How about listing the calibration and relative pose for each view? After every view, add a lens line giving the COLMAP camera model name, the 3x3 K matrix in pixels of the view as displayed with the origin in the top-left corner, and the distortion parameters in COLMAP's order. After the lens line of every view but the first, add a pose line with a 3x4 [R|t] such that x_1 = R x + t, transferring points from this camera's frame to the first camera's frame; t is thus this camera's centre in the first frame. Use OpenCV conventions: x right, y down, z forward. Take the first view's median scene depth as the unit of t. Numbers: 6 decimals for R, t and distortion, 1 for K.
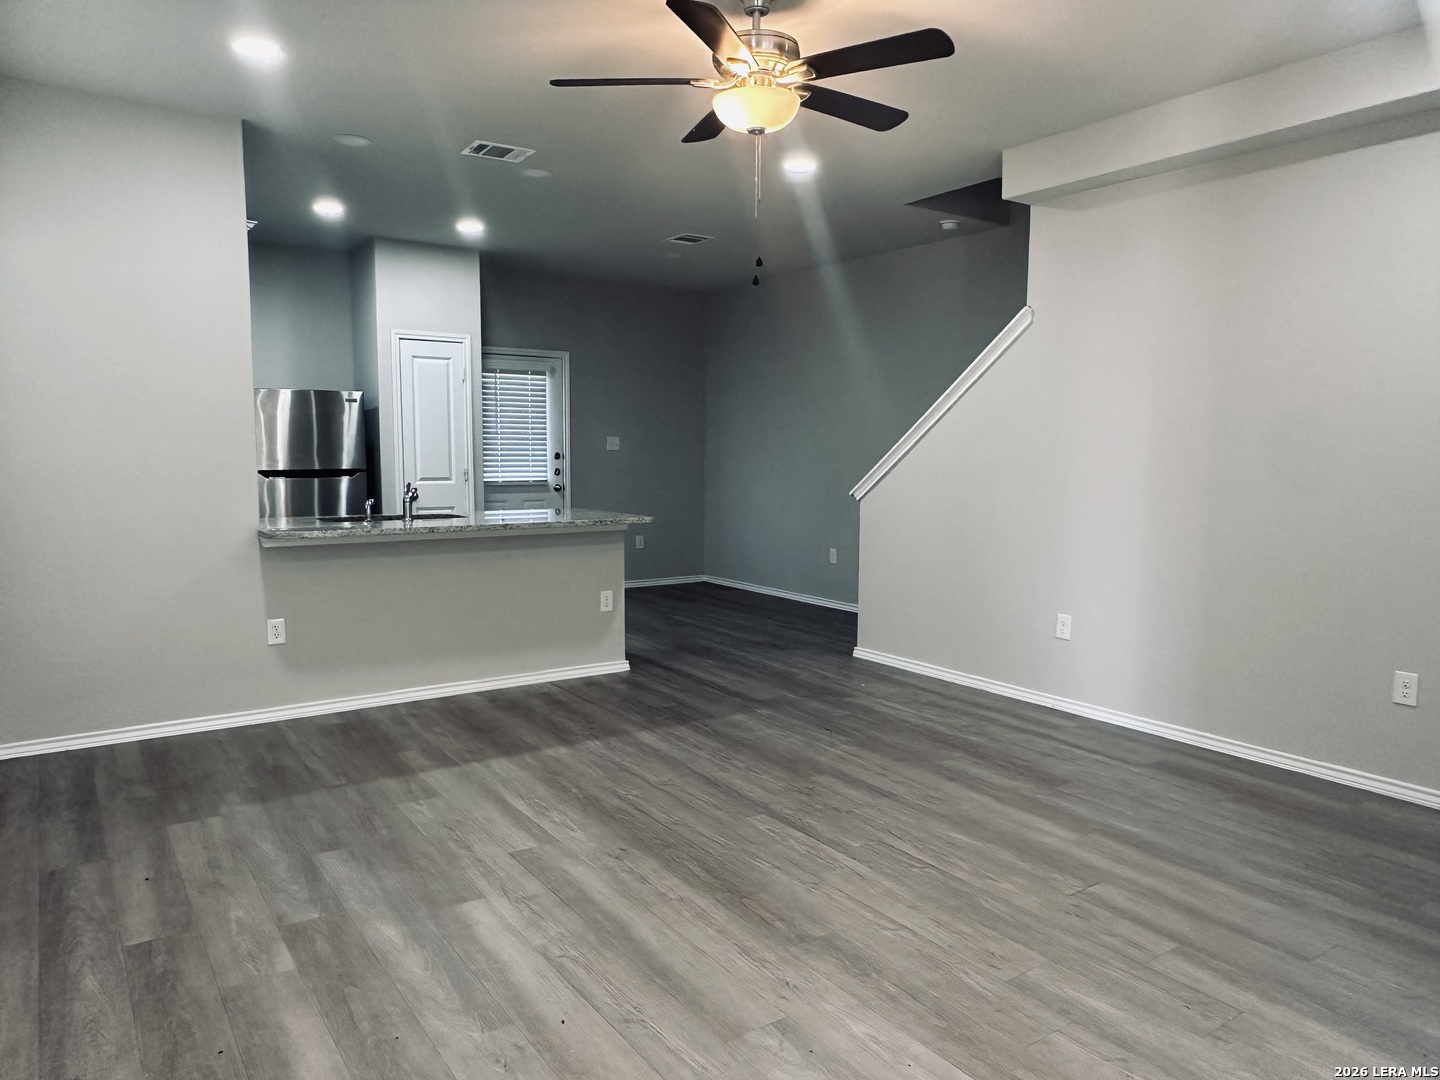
lens RADIAL K [[980.8, 0, 720.5], [0, 980.8, 541.5], [0, 0, 1]] dist [-0.002406, -0.002524]
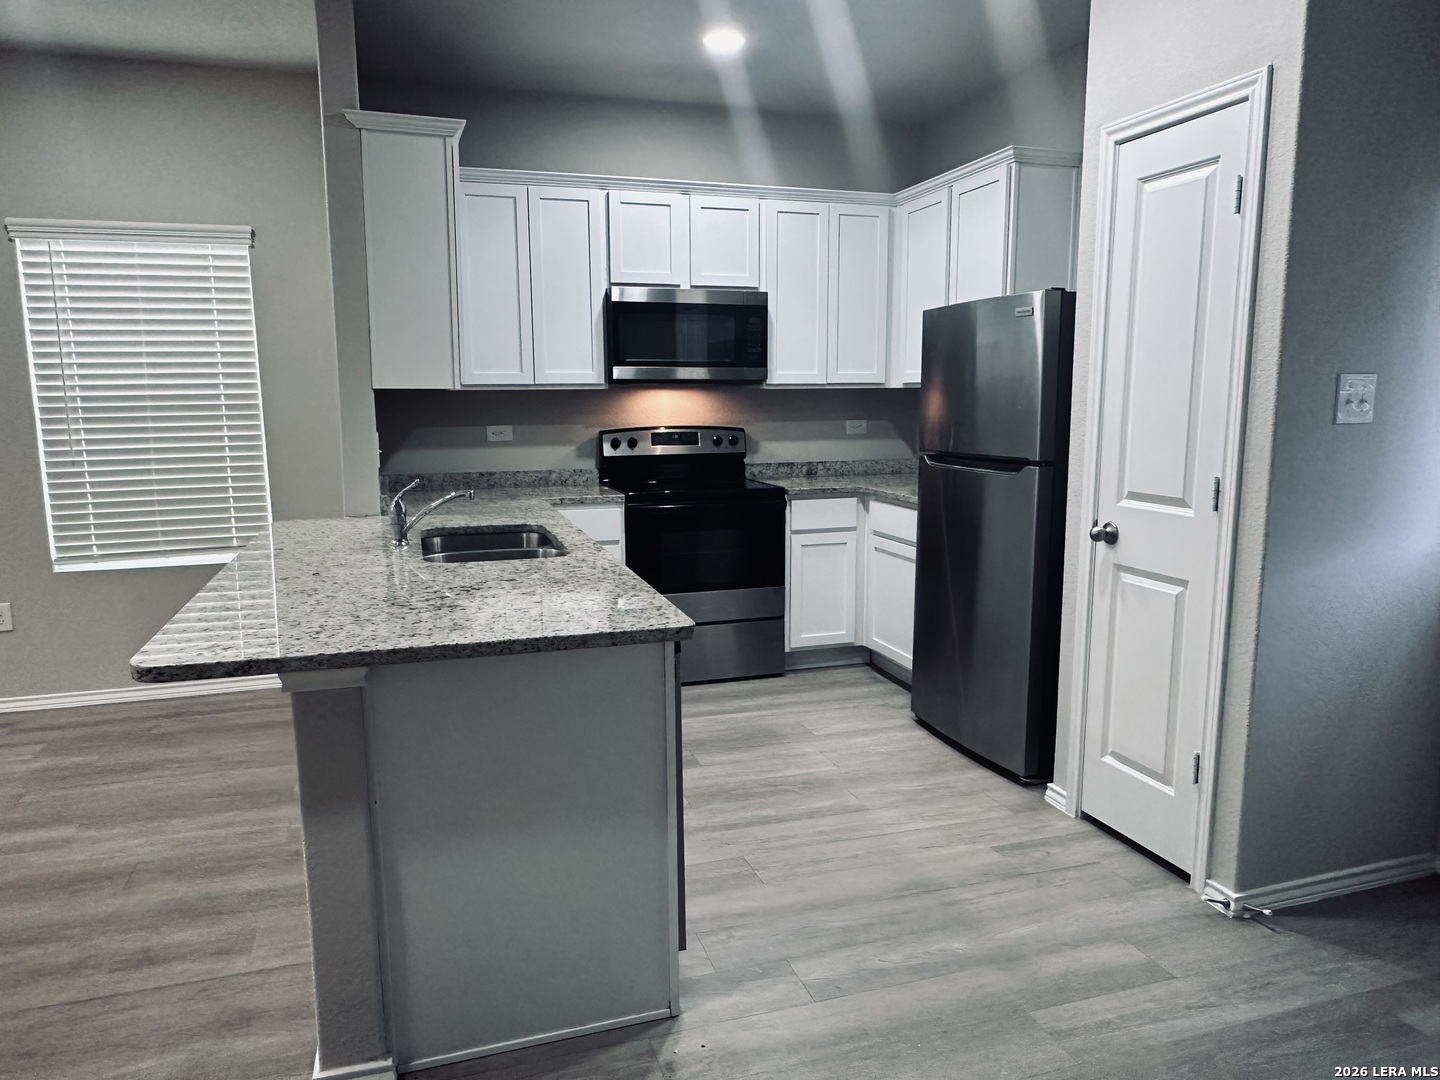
lens RADIAL K [[980.8, 0, 721.8], [0, 980.8, 538.7], [0, 0, 1]] dist [-0.002406, -0.002524]
pose [[-0.291987, 0.138774, -0.946301, 0.192143], [-0.088198, 0.981295, 0.171120, -0.158041], [0.952347, 0.133427, -0.274285, 1.513357]]
